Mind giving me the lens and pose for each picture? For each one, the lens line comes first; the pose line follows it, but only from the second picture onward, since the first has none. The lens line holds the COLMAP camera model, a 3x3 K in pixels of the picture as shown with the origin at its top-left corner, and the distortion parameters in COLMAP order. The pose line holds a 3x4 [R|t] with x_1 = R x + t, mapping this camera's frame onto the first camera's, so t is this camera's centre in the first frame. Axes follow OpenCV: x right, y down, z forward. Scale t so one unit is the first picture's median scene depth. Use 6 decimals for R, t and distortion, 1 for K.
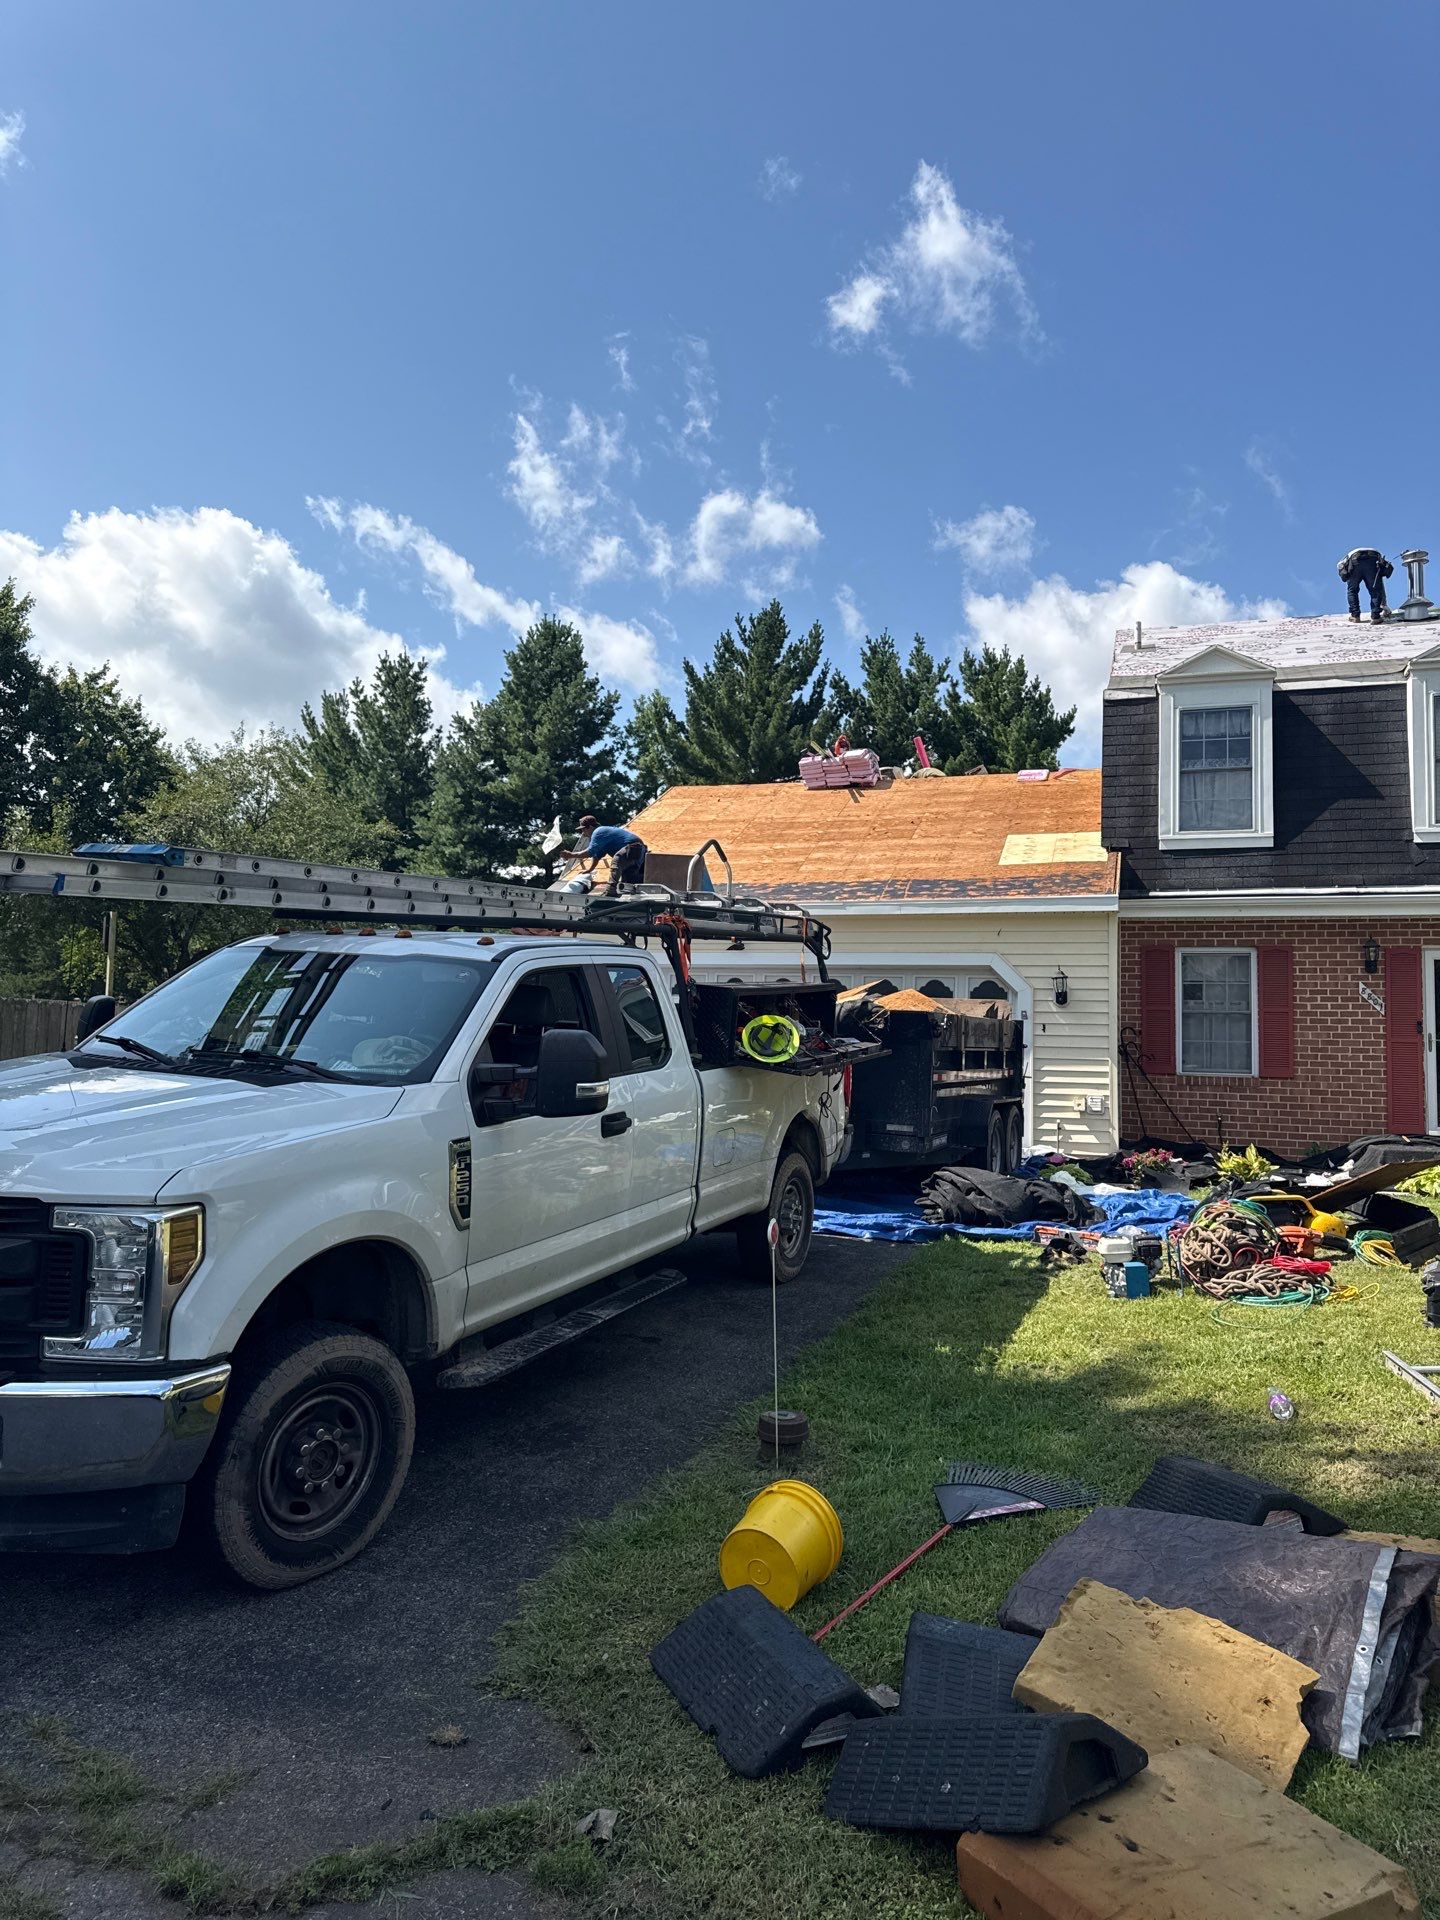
lens RADIAL K [[1340.3, 0, 720.0], [0, 1340.3, 960.0], [0, 0, 1]] dist [0.011063, -0.000315]
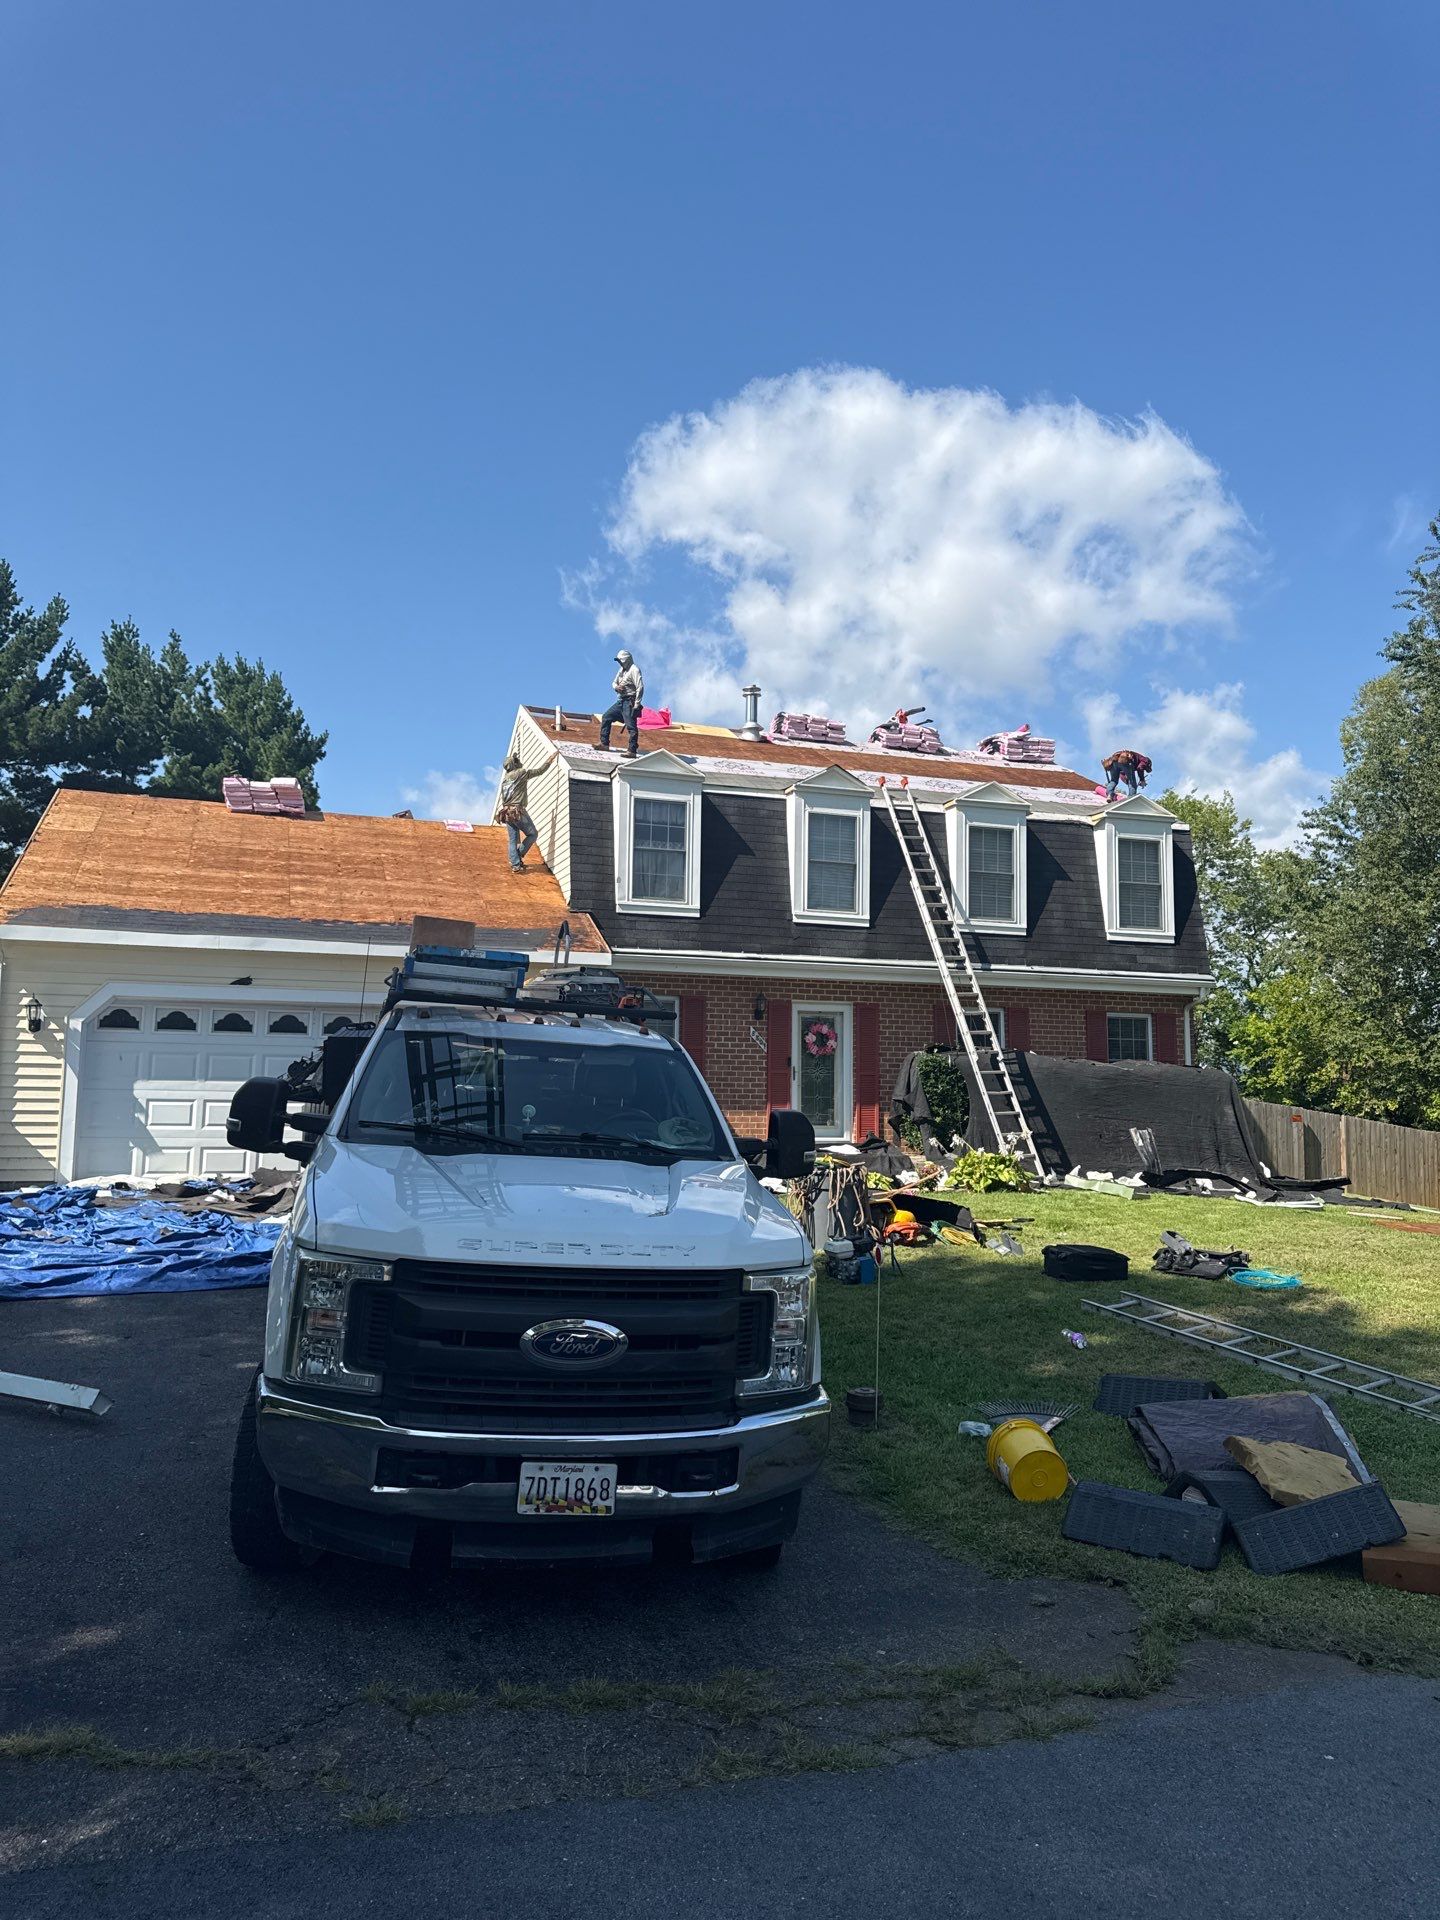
lens RADIAL K [[1341.0, 0, 721.2], [0, 1341.0, 931.1], [0, 0, 1]] dist [0.058967, -0.000008]
pose [[0.792551, 0.057043, 0.607132, -0.320477], [-0.042098, 0.998358, -0.038847, -0.022940], [-0.608351, 0.005229, 0.793651, -0.002280]]
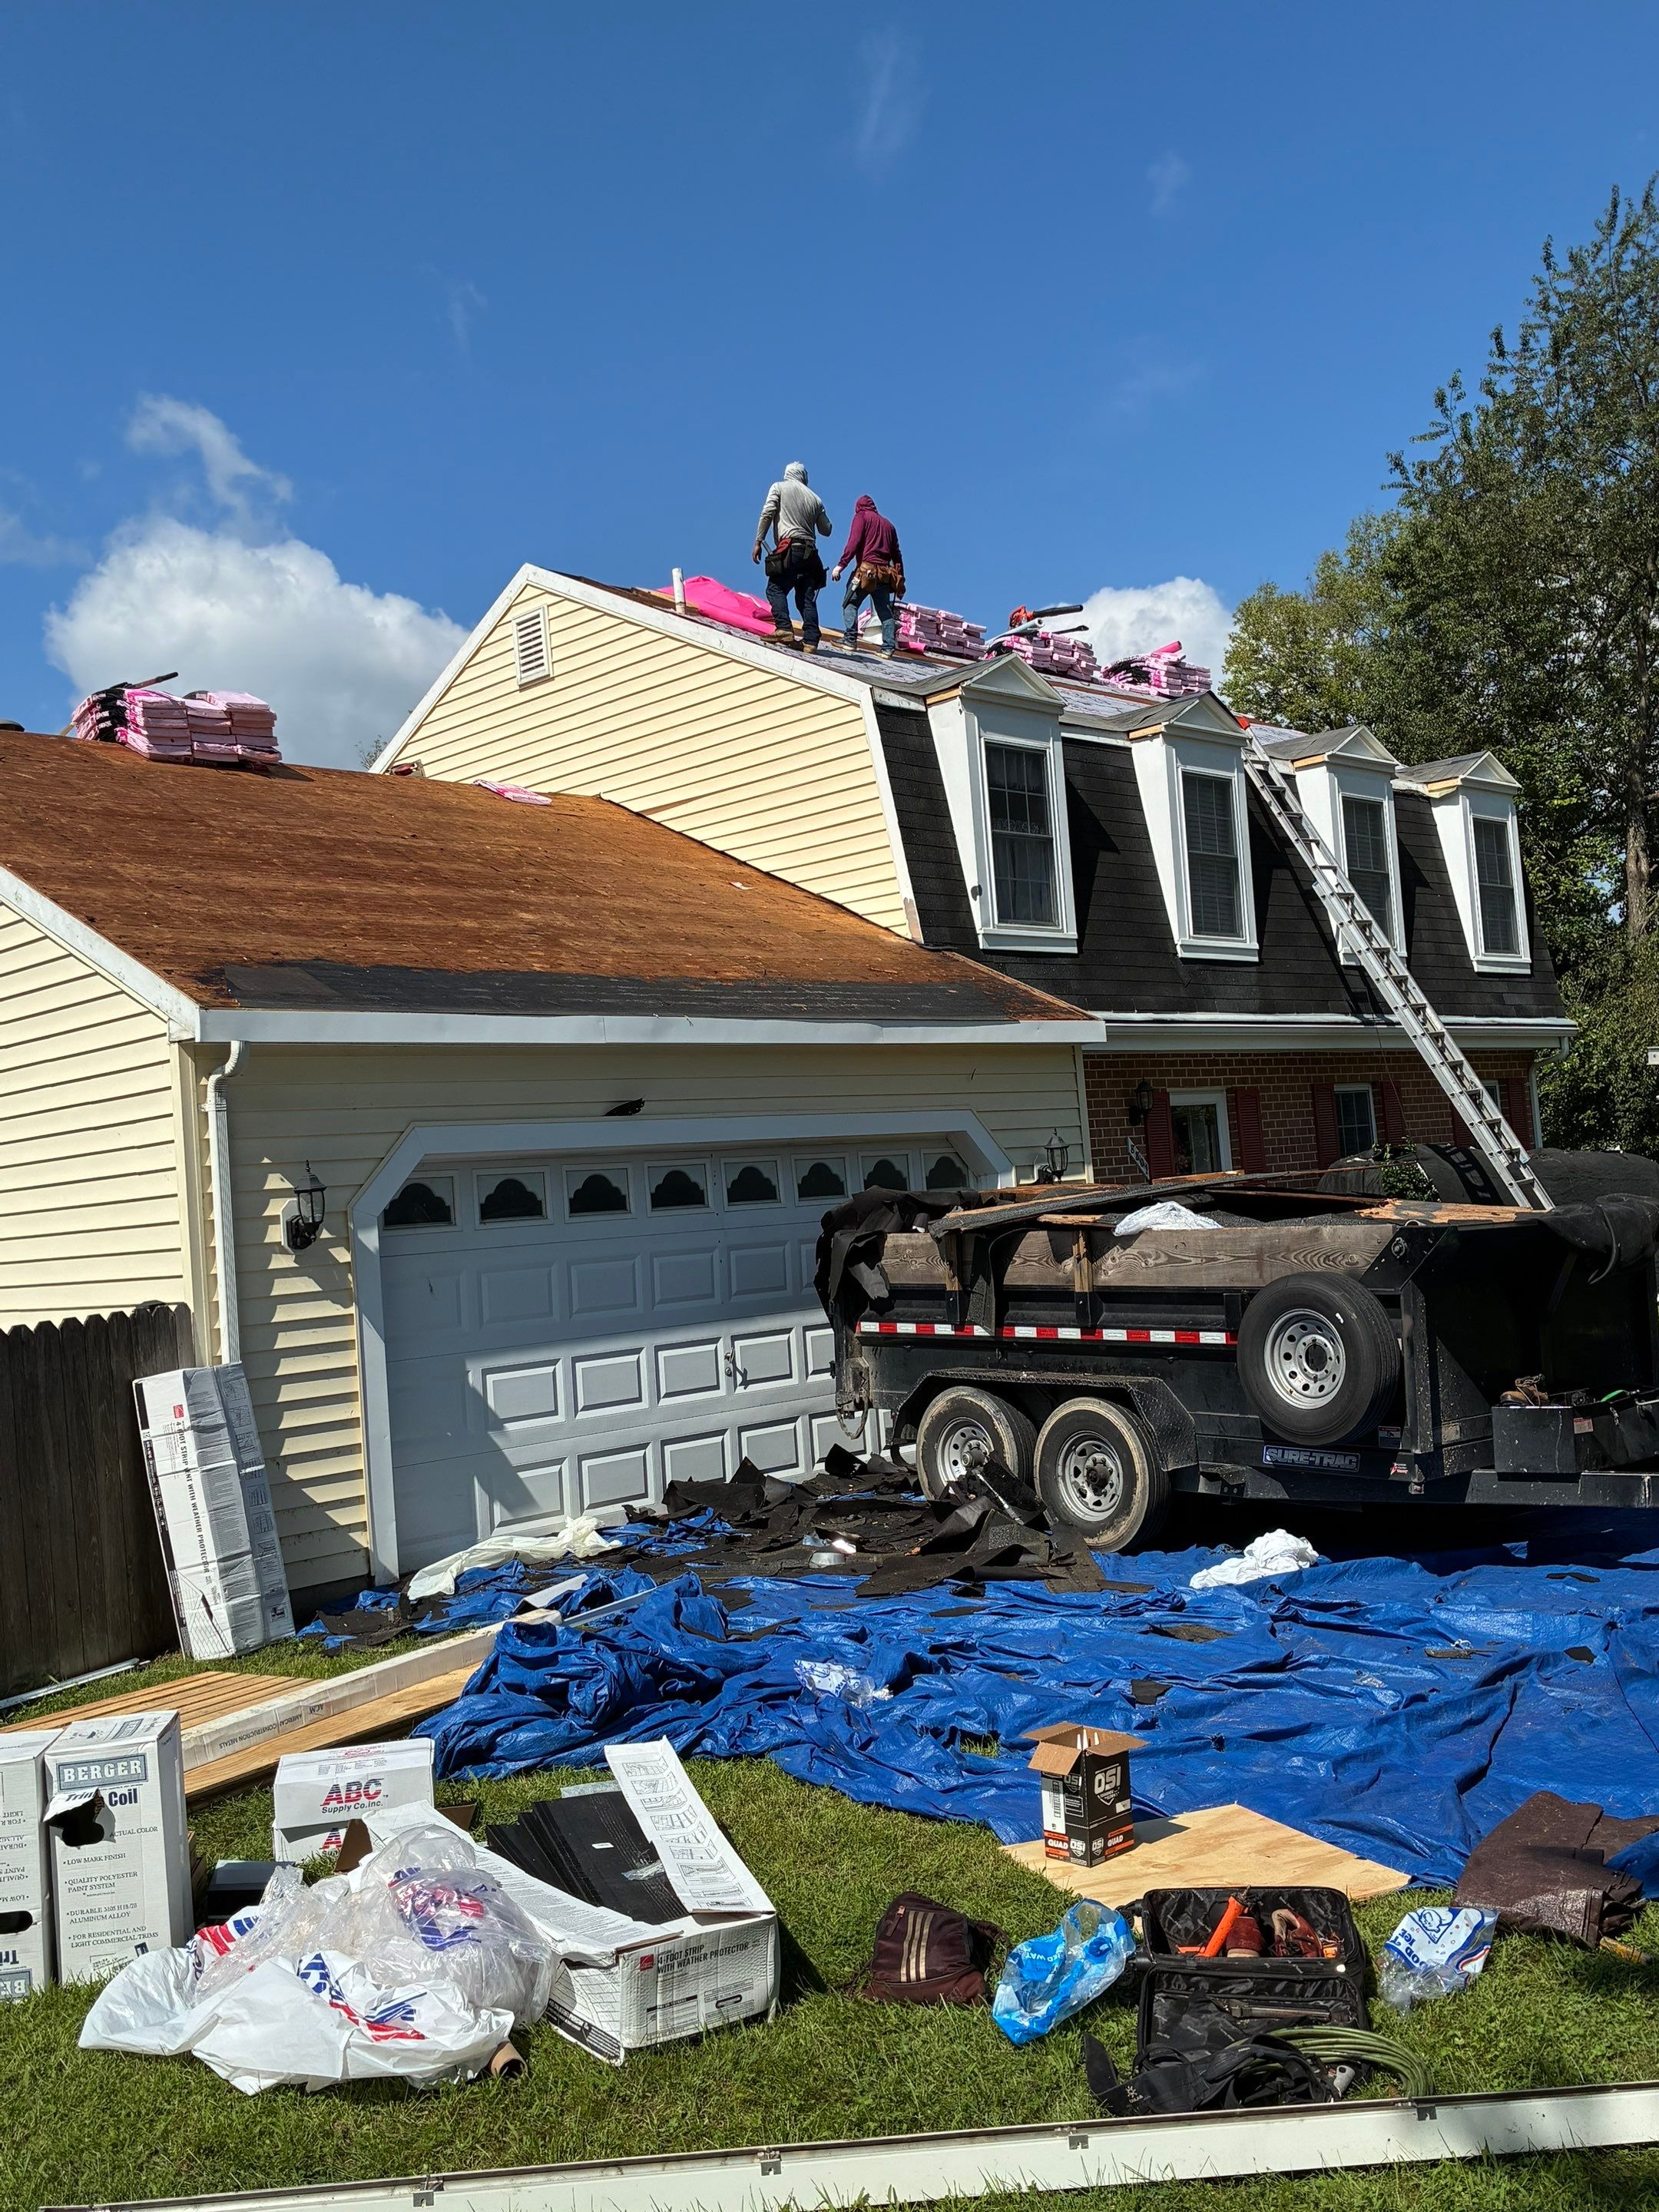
lens RADIAL K [[2070.1, 0, 829.5], [0, 2070.1, 1106.0], [0, 0, 1]] dist [0.027703, -0.010257]
pose [[0.434205, -0.019761, 0.900597, -0.624446], [0.015638, 0.999774, 0.014397, -0.020169], [-0.900678, 0.007832, 0.434416, 0.624267]]
